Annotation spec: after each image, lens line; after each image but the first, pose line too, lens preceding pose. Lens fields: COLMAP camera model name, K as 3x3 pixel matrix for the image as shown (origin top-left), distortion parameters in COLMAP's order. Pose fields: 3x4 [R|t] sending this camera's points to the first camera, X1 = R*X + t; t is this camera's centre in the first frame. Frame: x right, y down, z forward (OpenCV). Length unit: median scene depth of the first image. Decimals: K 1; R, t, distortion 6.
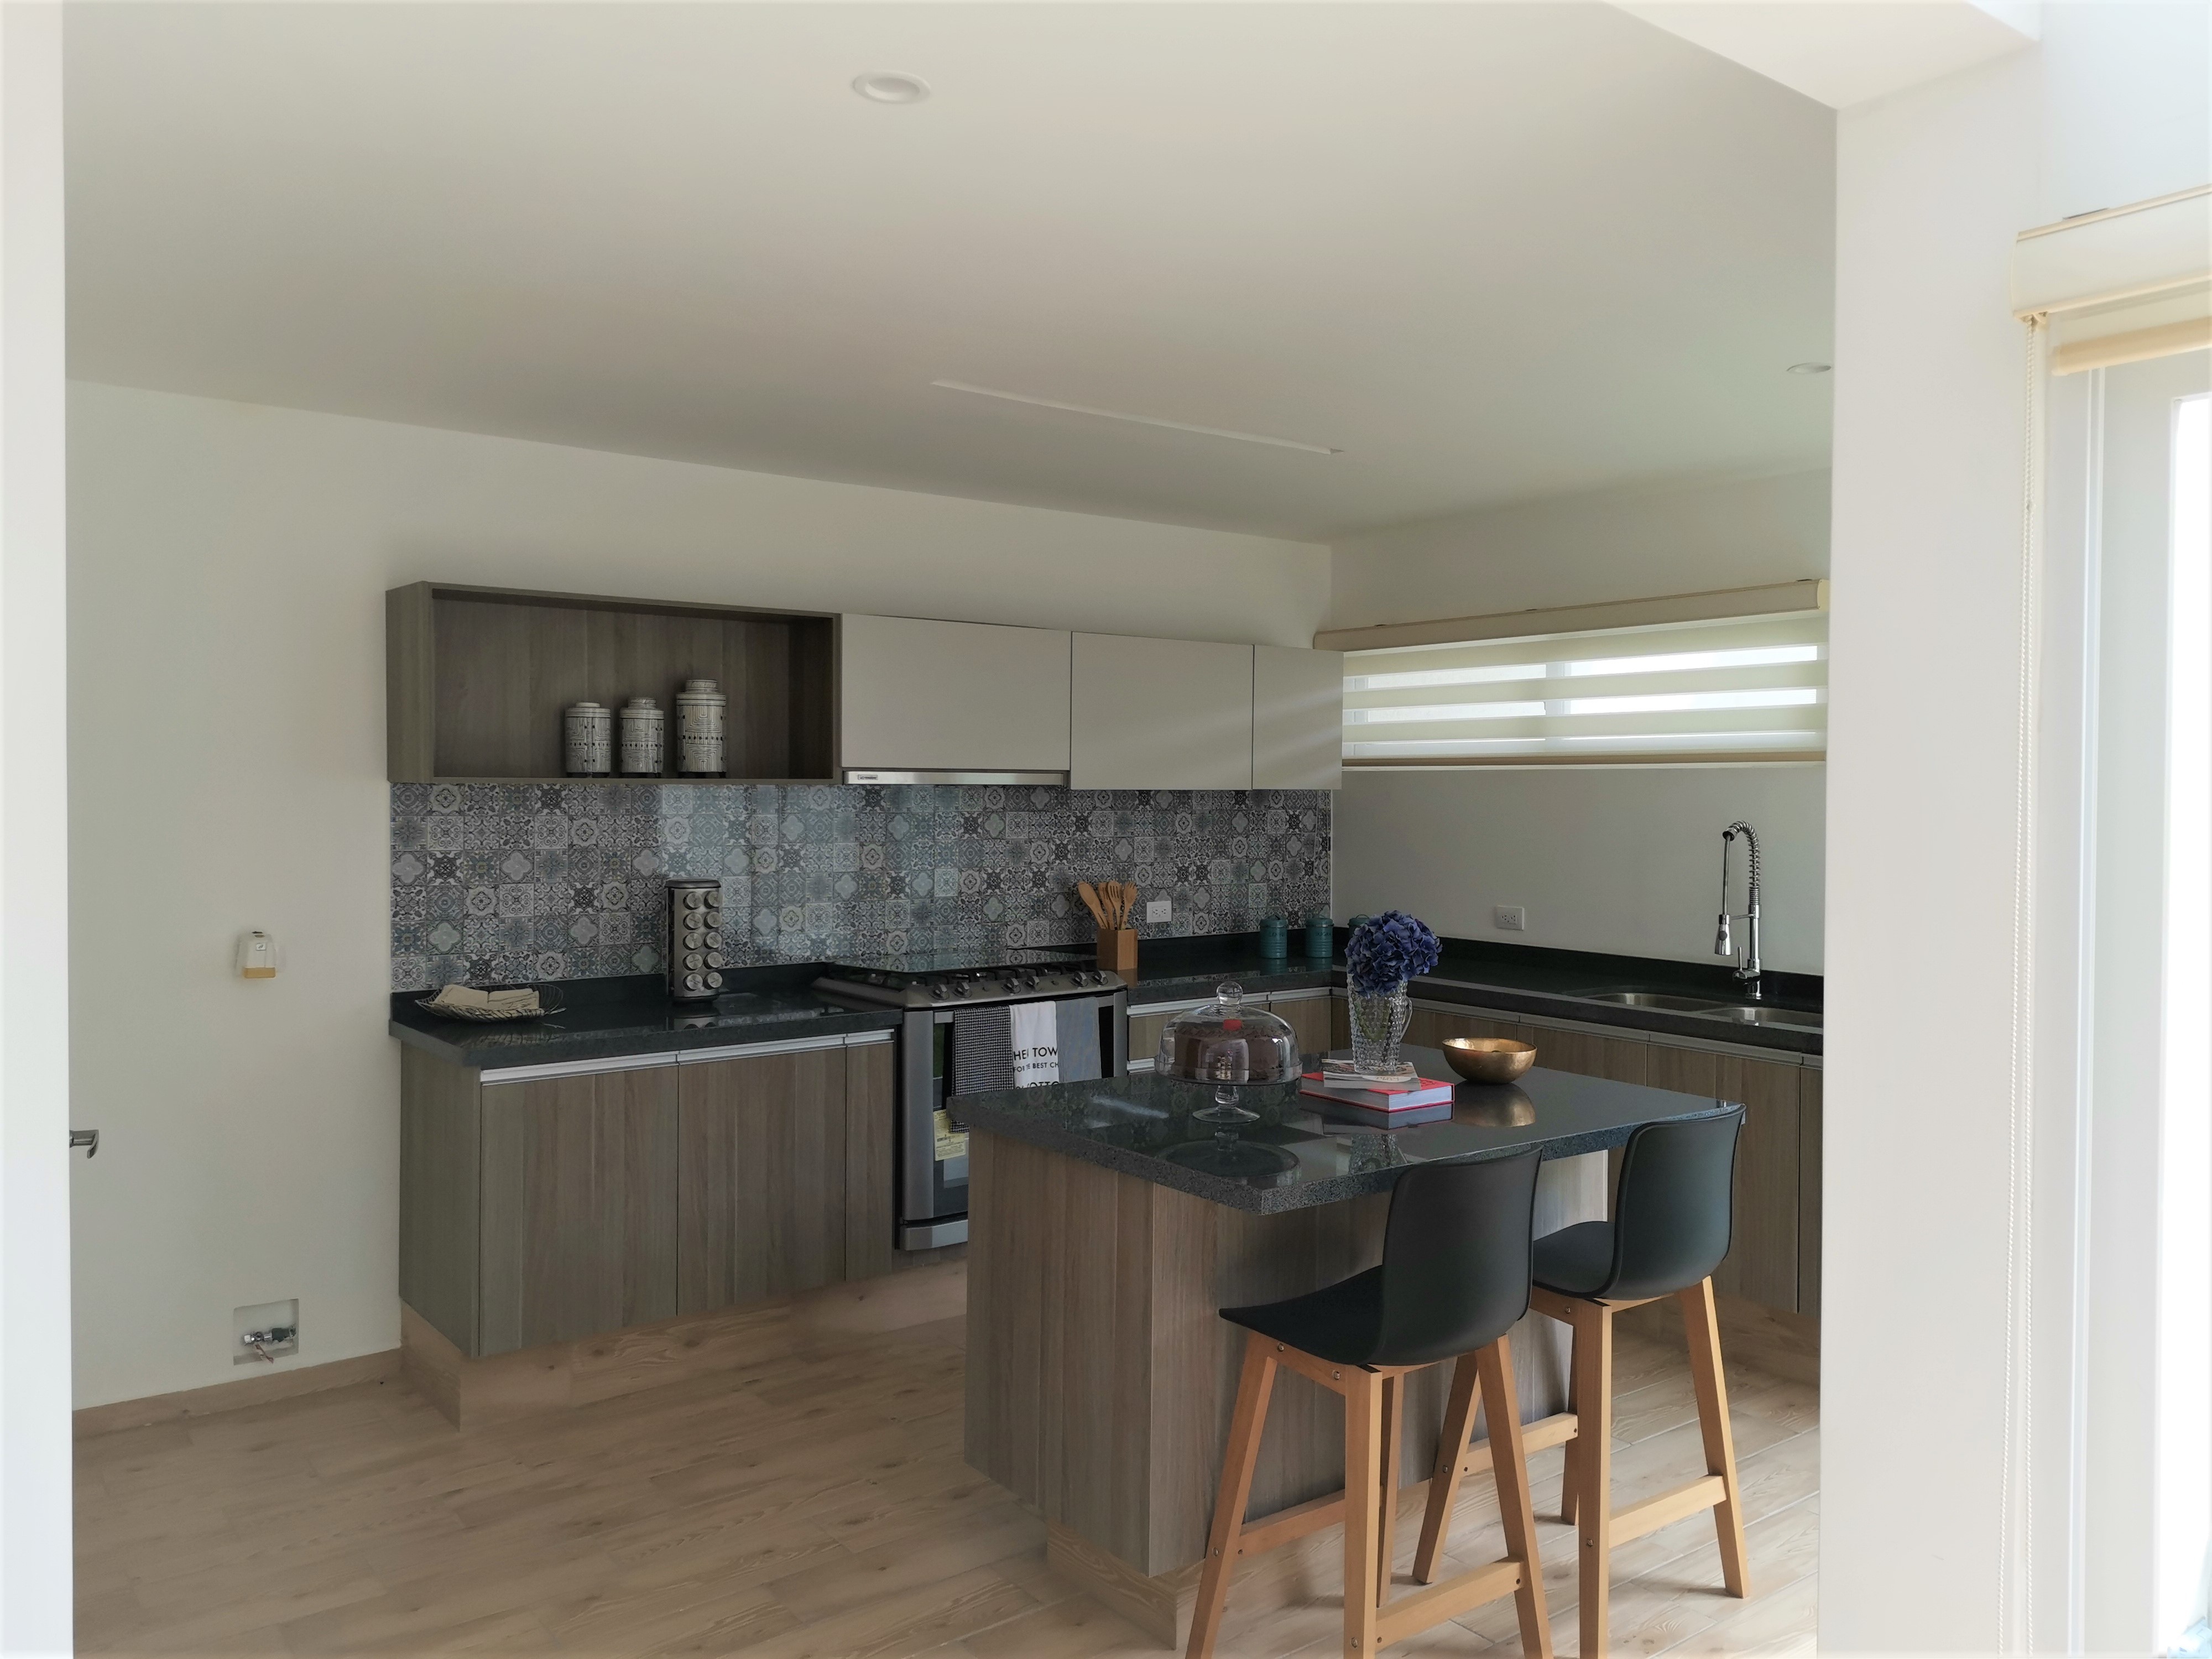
lens RADIAL K [[1649.6, 0, 1099.7], [0, 1649.6, 813.7], [0, 0, 1]] dist [0.083712, -0.119058]
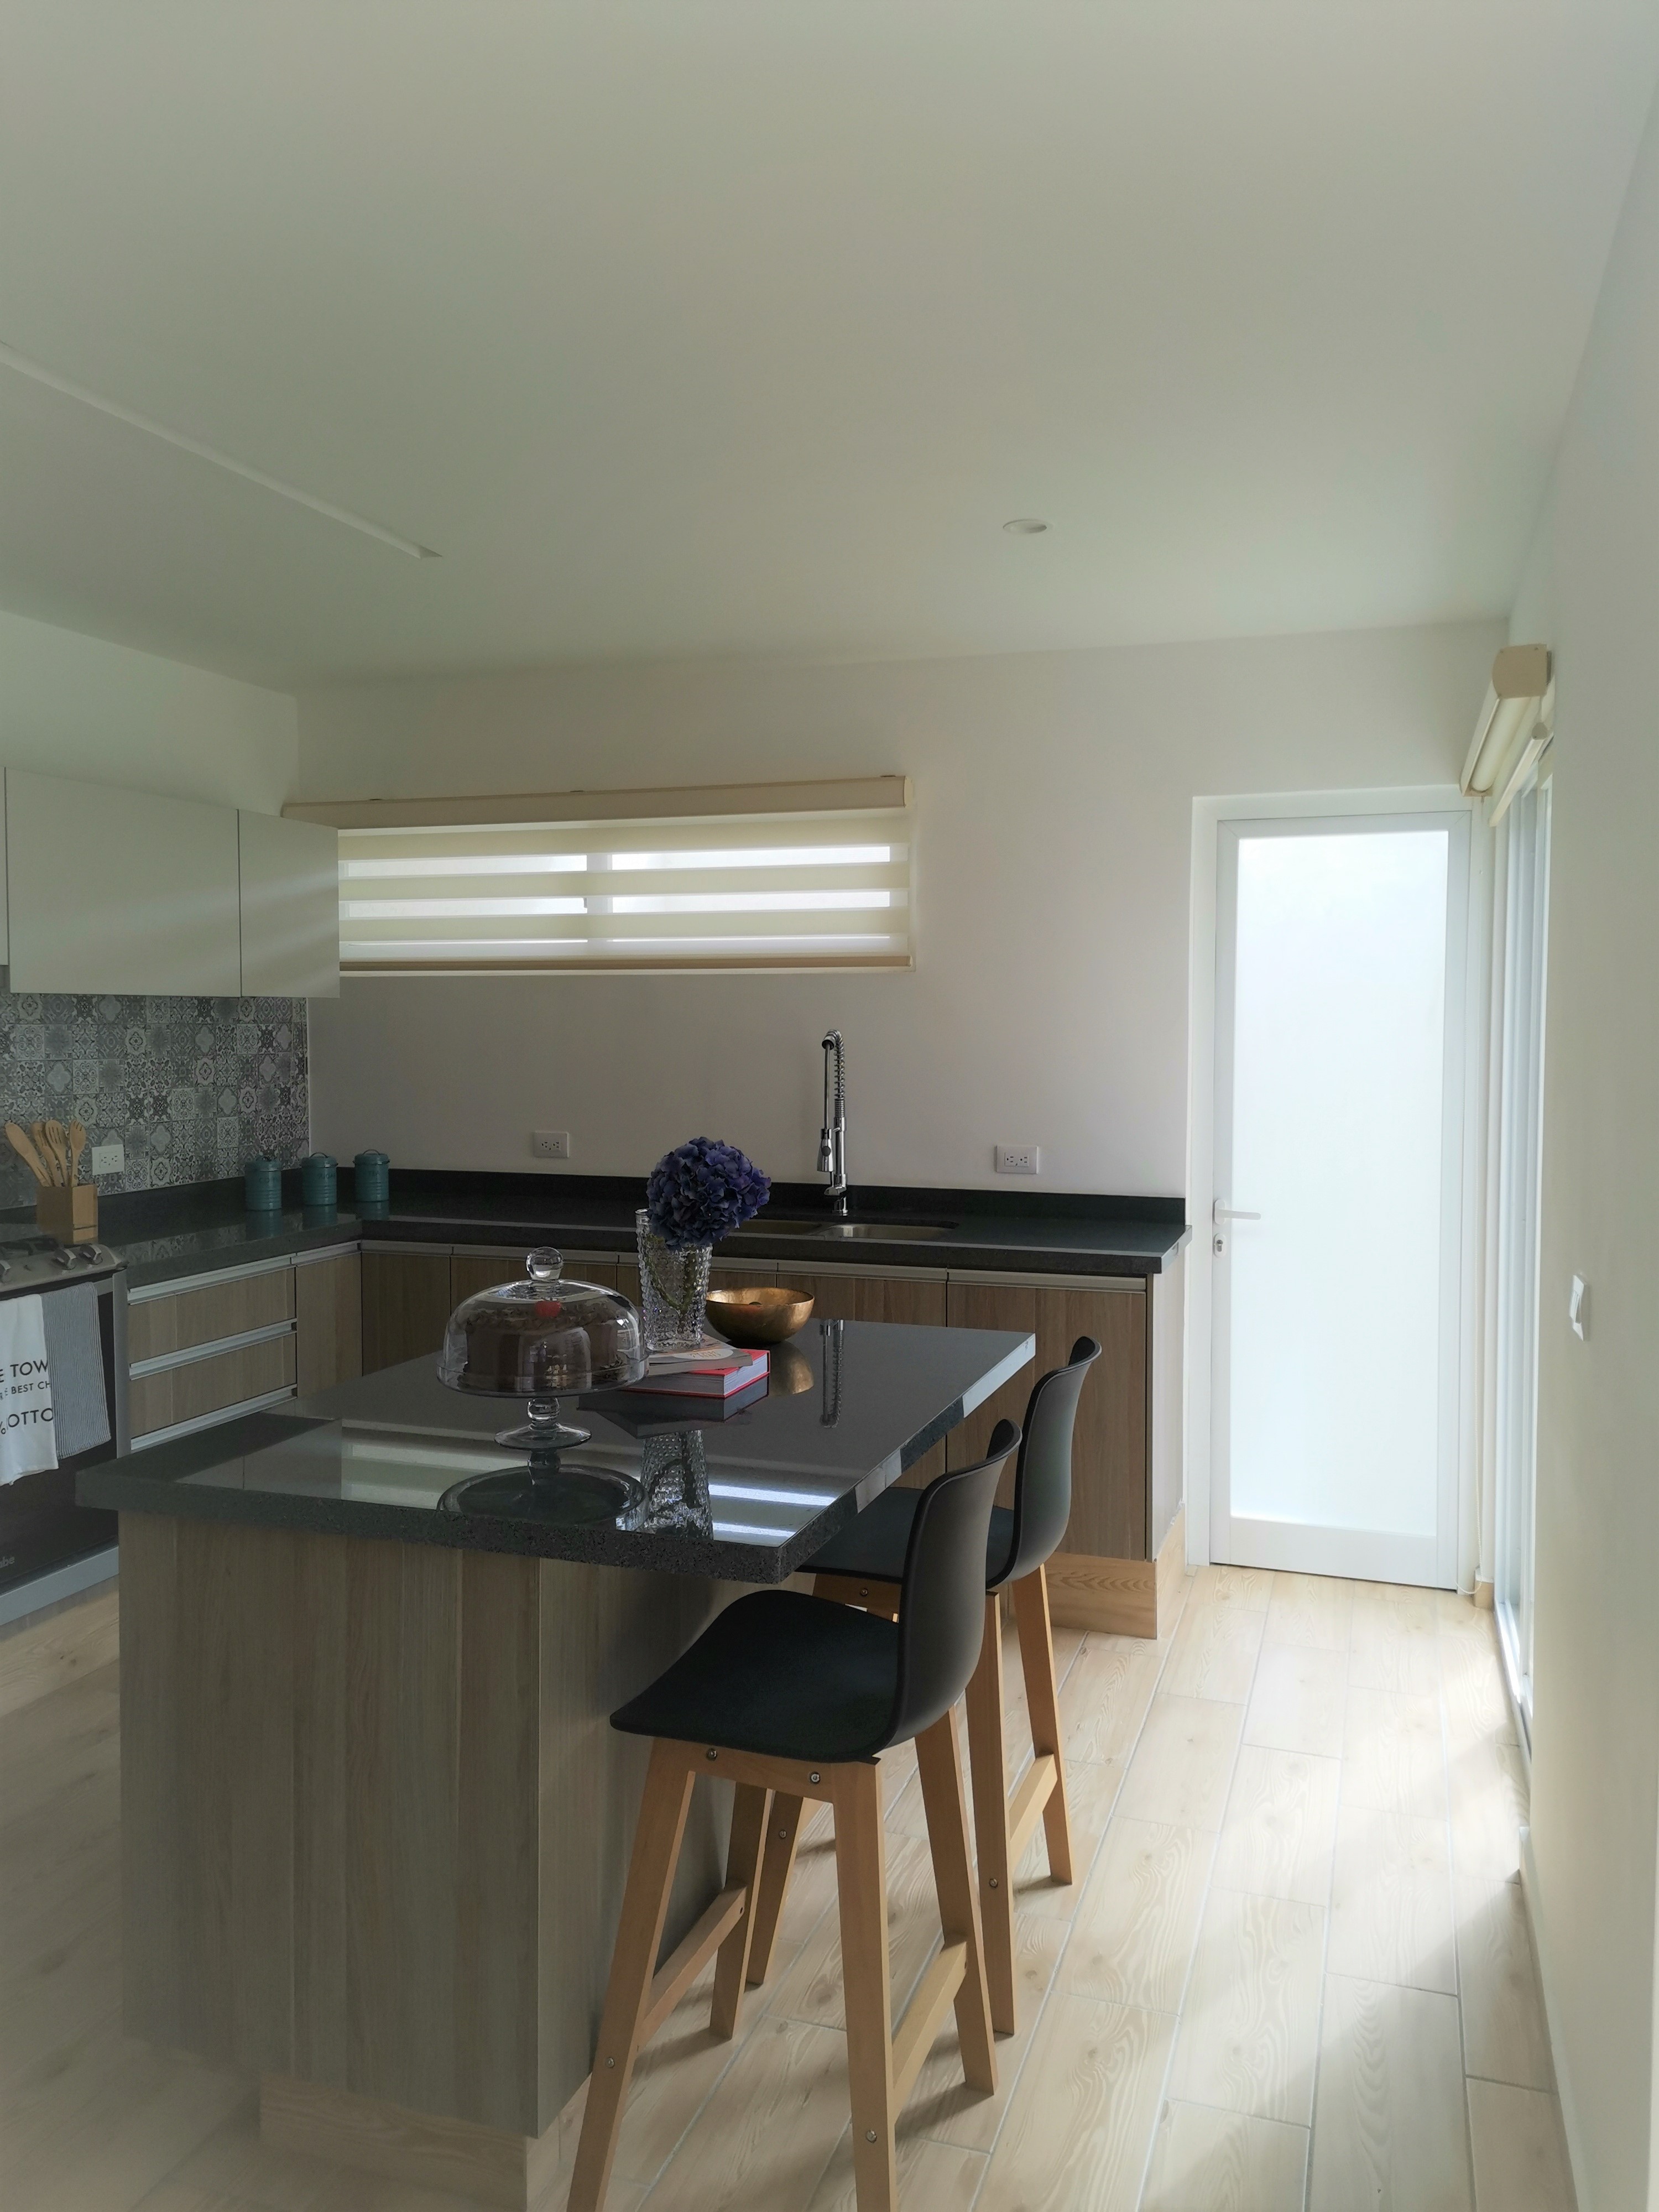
lens RADIAL K [[1649.6, 0, 827.0], [0, 1649.6, 1095.1], [0, 0, 1]] dist [0.083712, -0.119058]
pose [[0.826720, -0.029921, 0.561817, -0.121532], [0.011787, 0.999287, 0.035875, 0.007074], [-0.562490, -0.023037, 0.826483, 0.194548]]
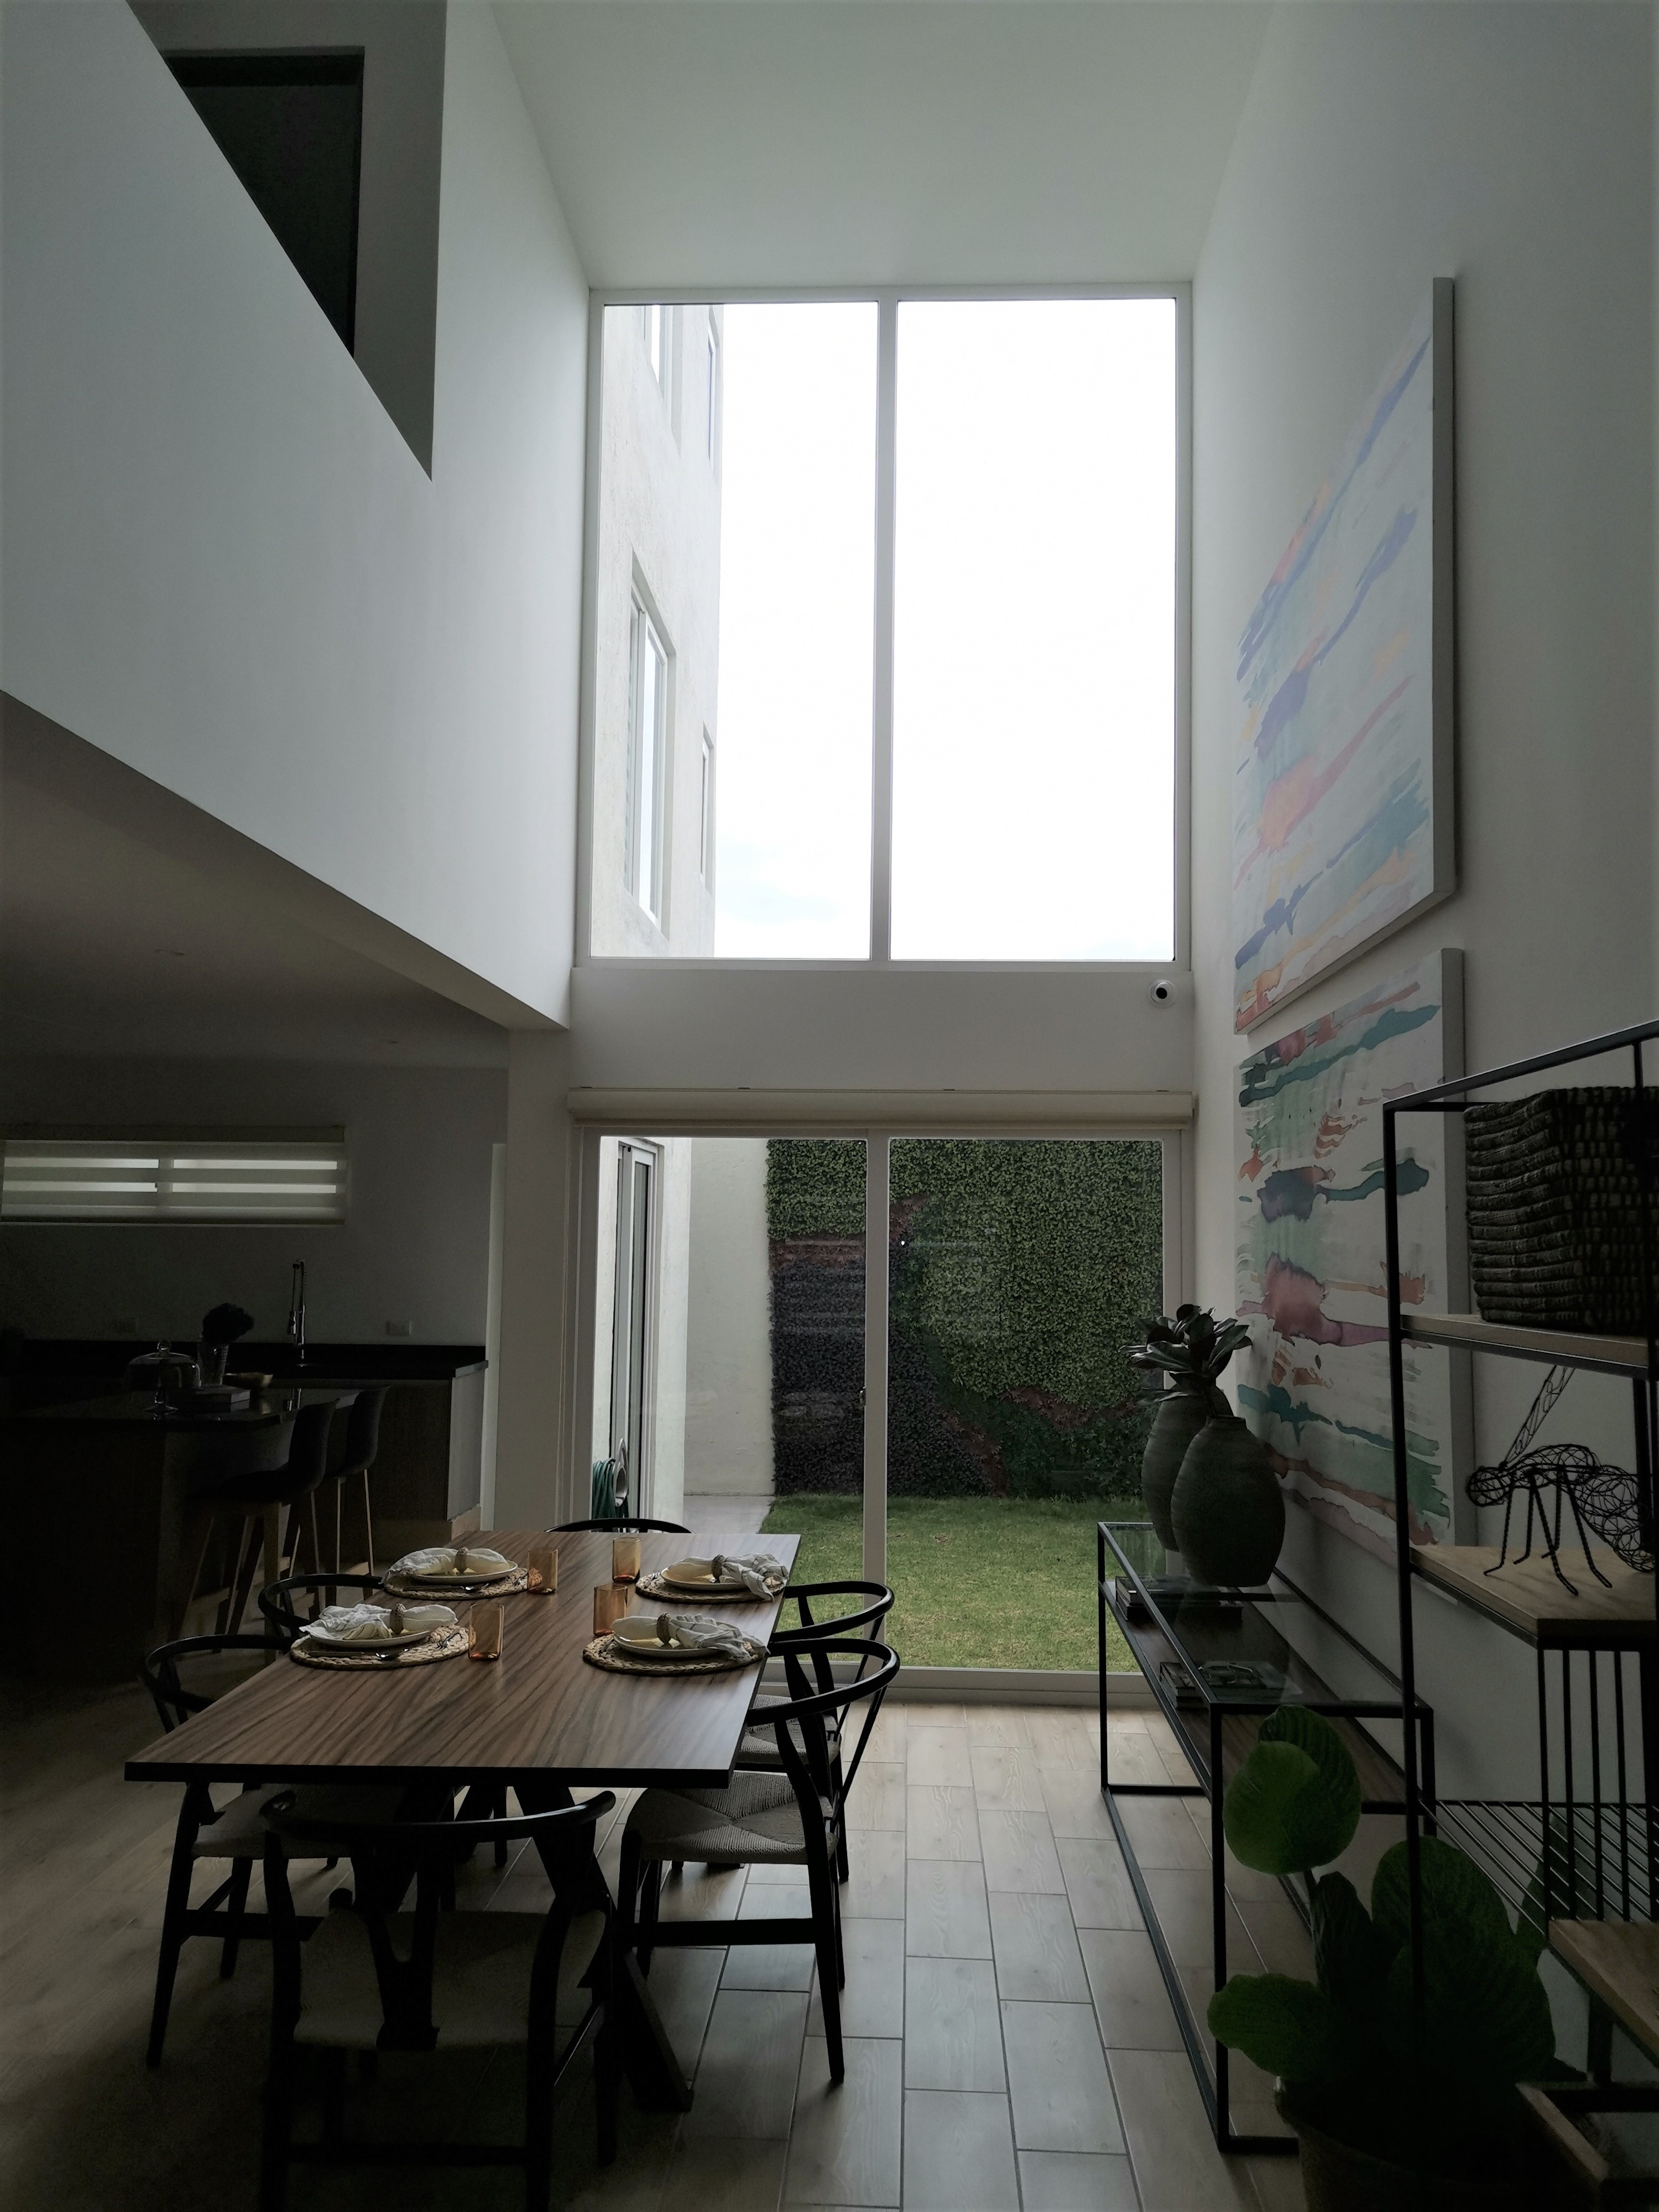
lens RADIAL K [[1649.6, 0, 827.0], [0, 1649.6, 1095.1], [0, 0, 1]] dist [0.083712, -0.119058]
pose [[0.641784, 0.070970, 0.763594, -0.528589], [0.002964, 0.995472, -0.095012, 0.001281], [-0.766880, 0.063241, 0.638668, -0.491875]]
